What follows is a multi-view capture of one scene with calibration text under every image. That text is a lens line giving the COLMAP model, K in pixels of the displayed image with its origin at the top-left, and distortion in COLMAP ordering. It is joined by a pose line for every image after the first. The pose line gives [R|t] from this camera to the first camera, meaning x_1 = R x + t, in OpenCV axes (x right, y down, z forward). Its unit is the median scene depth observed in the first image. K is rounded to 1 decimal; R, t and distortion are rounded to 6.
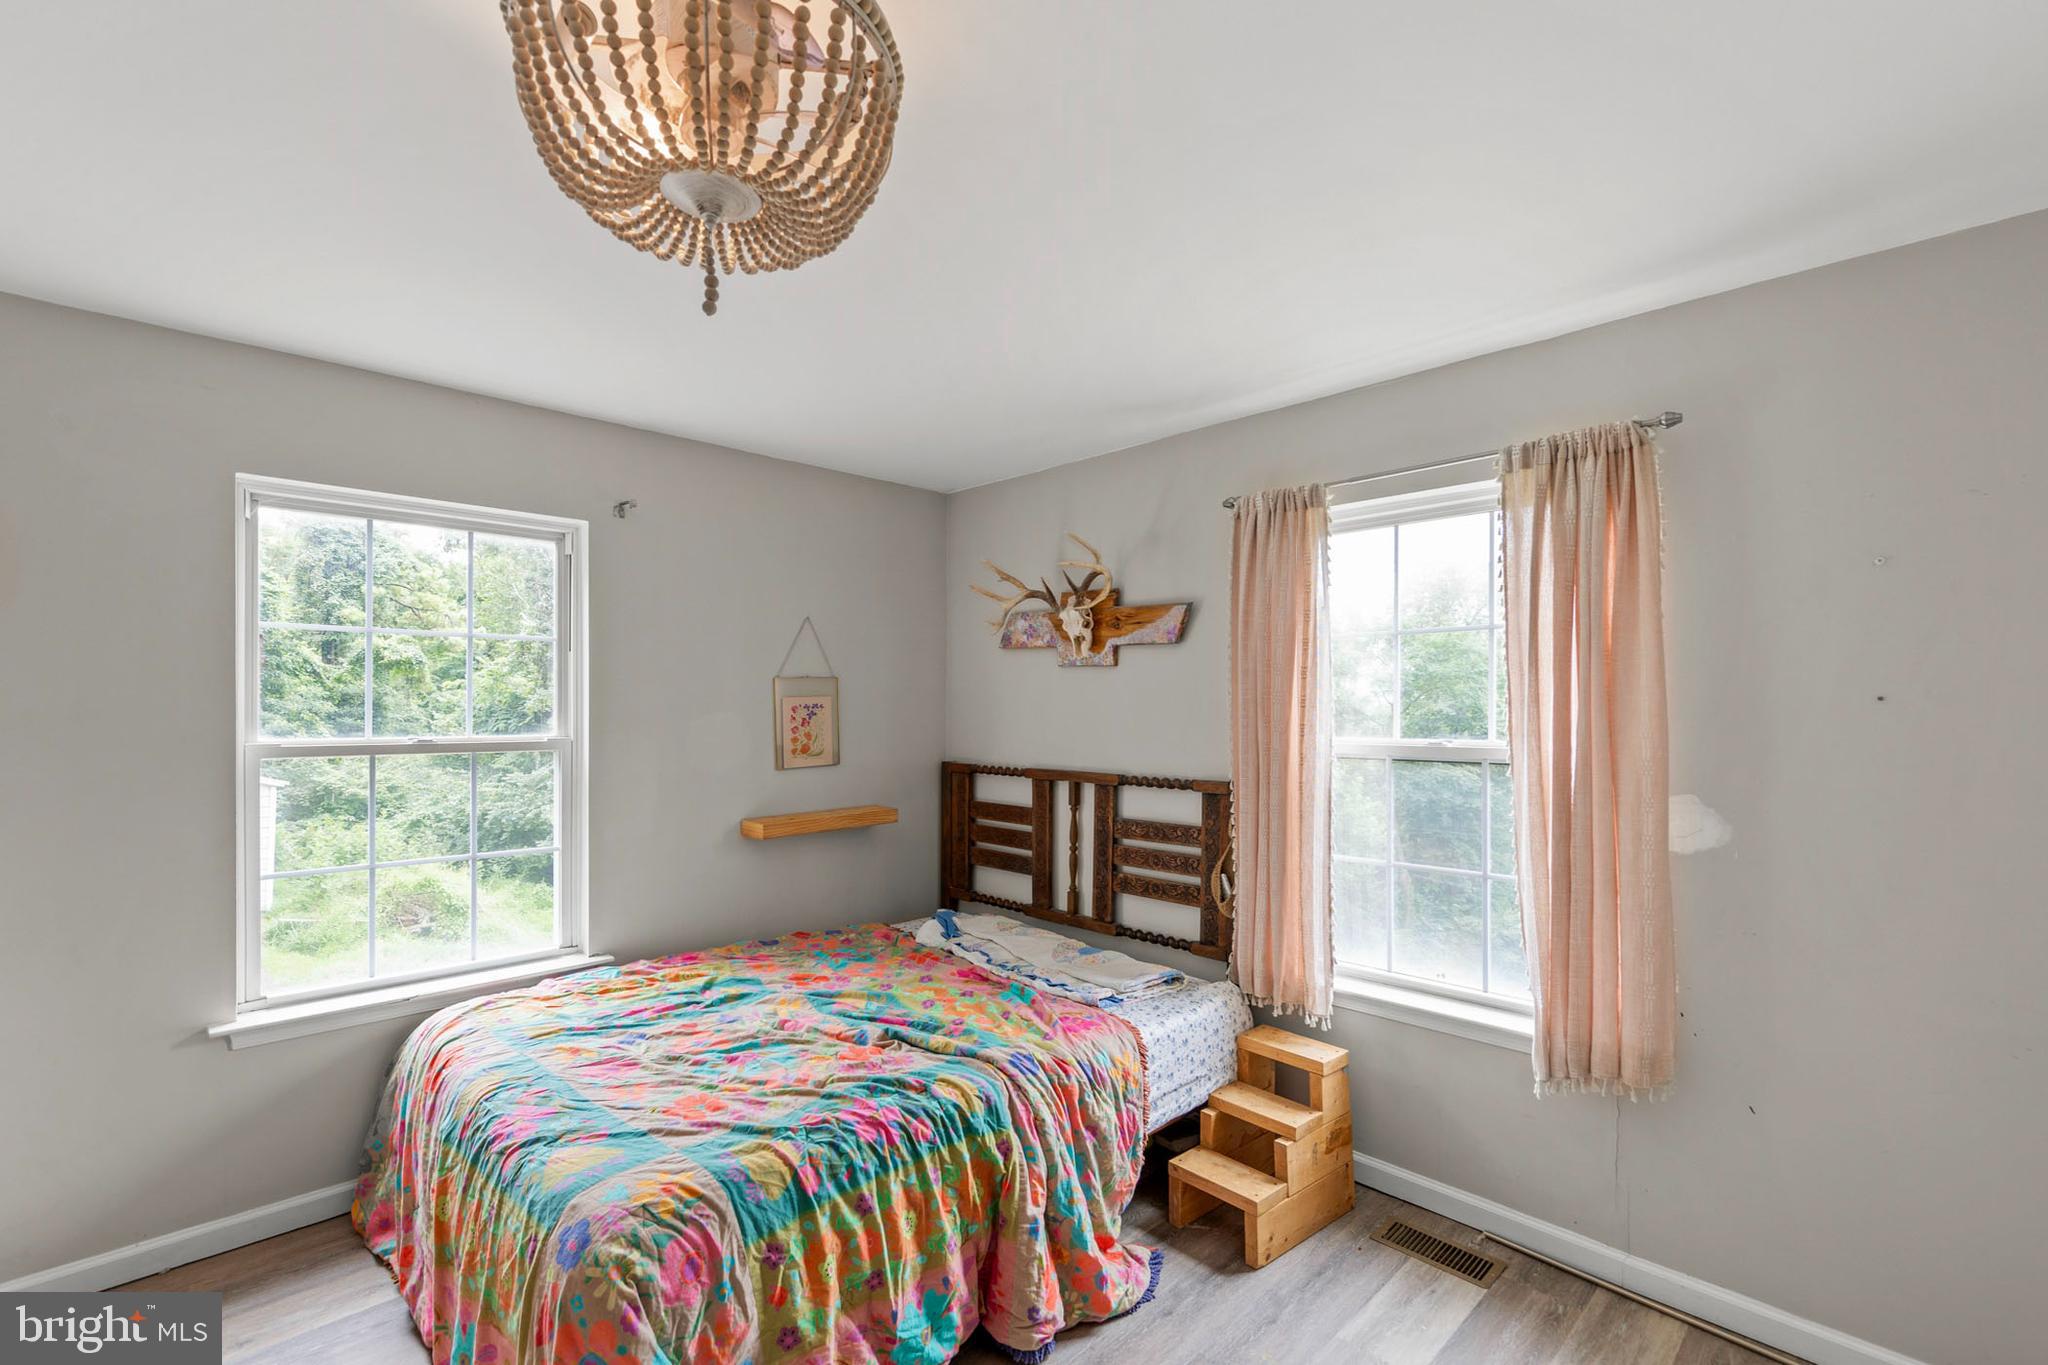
lens RADIAL K [[892.9, 0, 1013.8], [0, 892.9, 699.6], [0, 0, 1]] dist [0.001168, 0.000130]
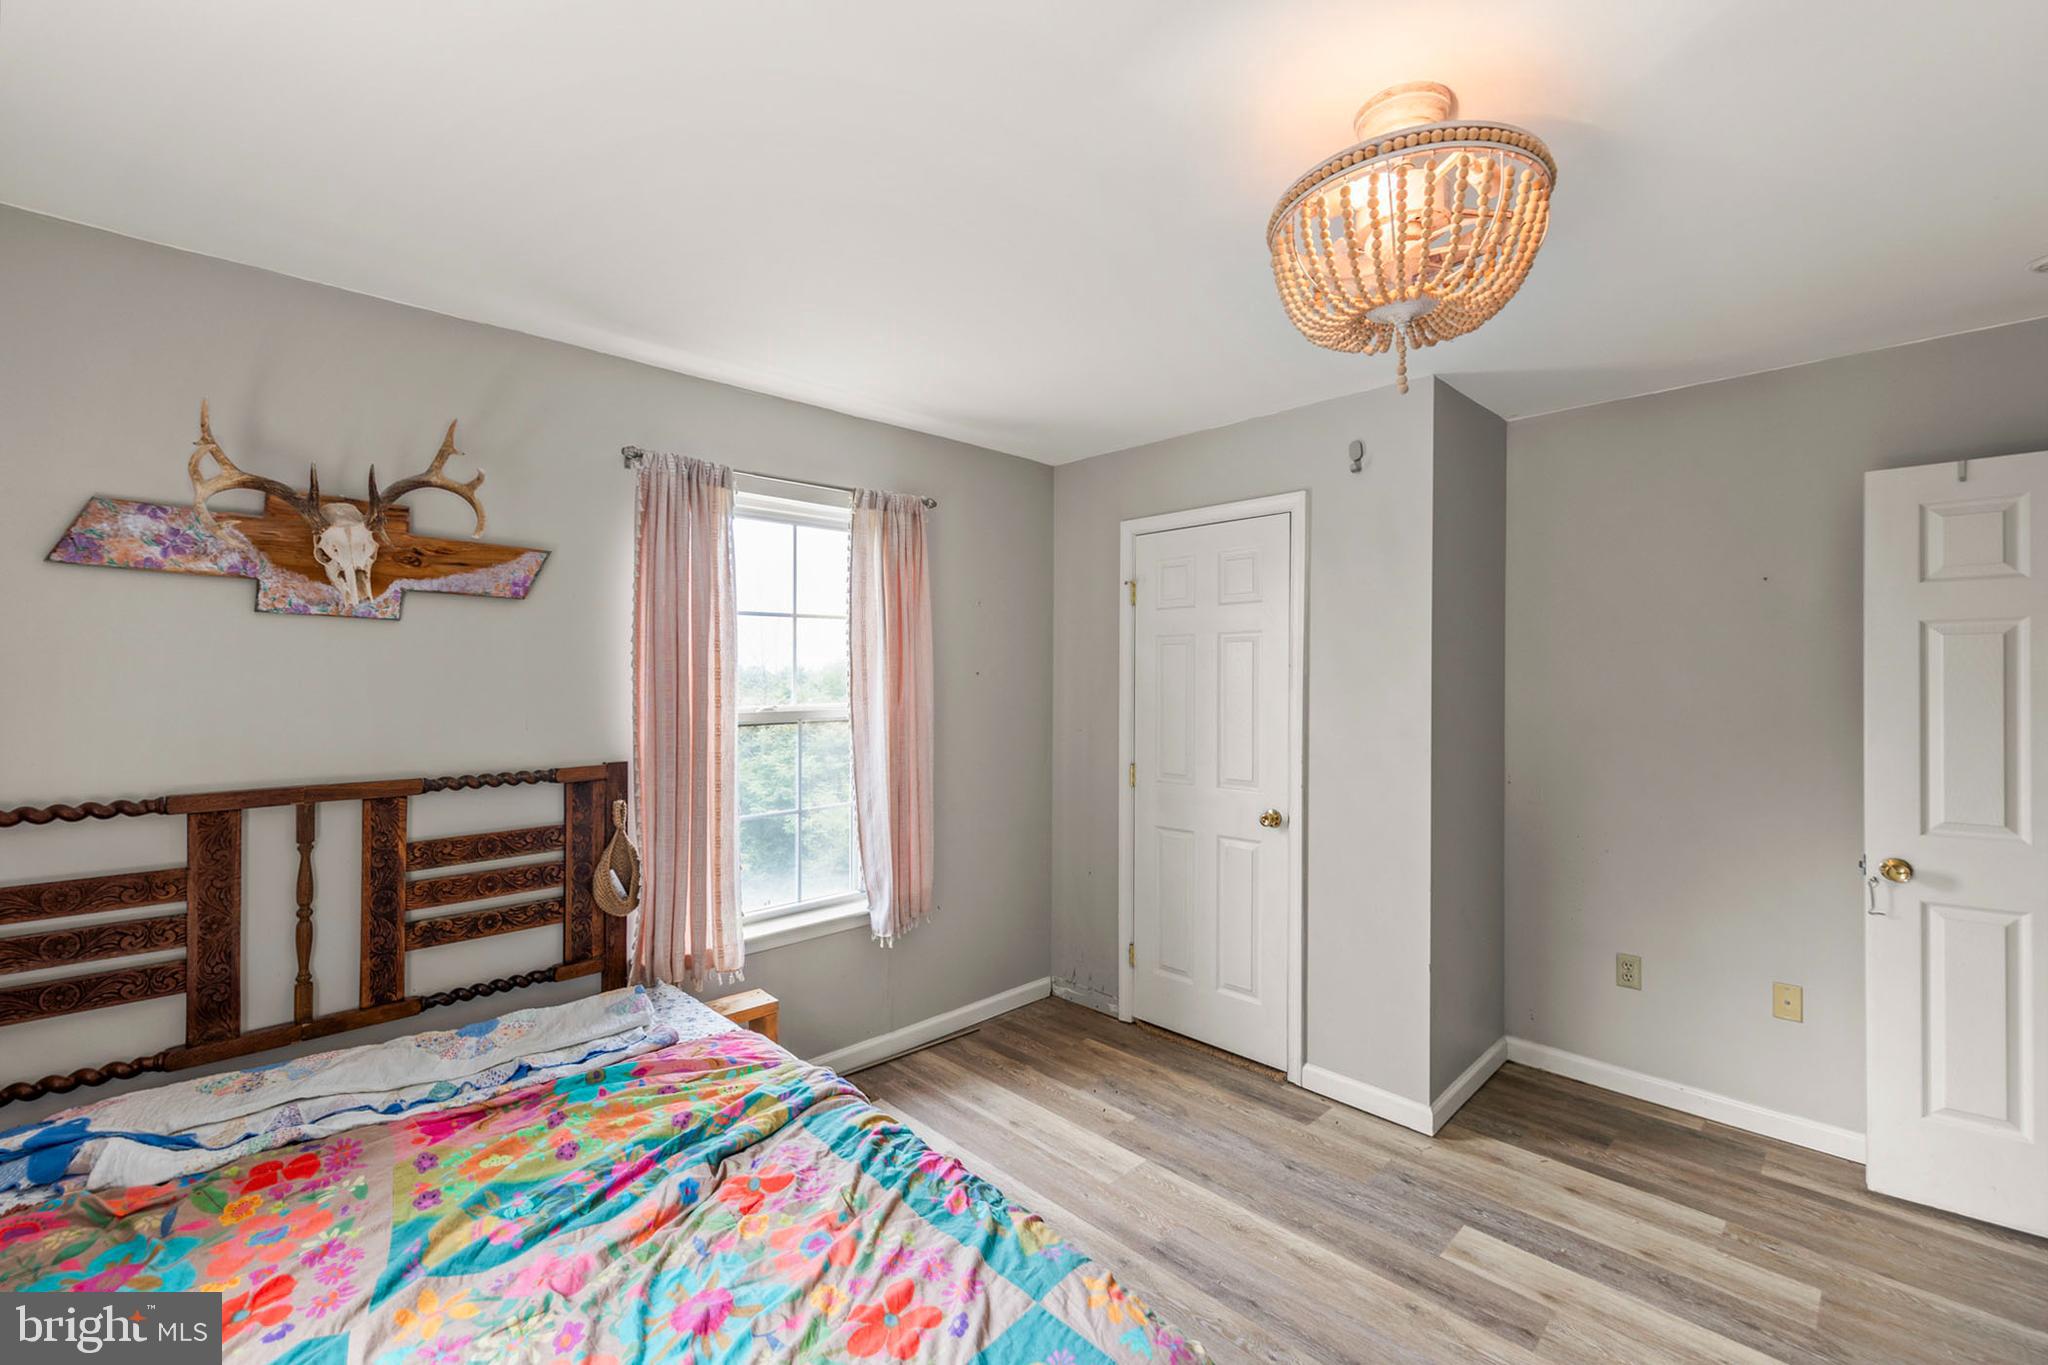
lens RADIAL K [[872.7, 0, 1027.4], [0, 872.7, 683.6], [0, 0, 1]] dist [0.010427, 0.000121]
pose [[-0.006470, -0.007429, 0.999951, -0.621849], [-0.002878, 0.999968, 0.007411, 0.004523], [-0.999975, -0.002830, -0.006491, 0.591099]]
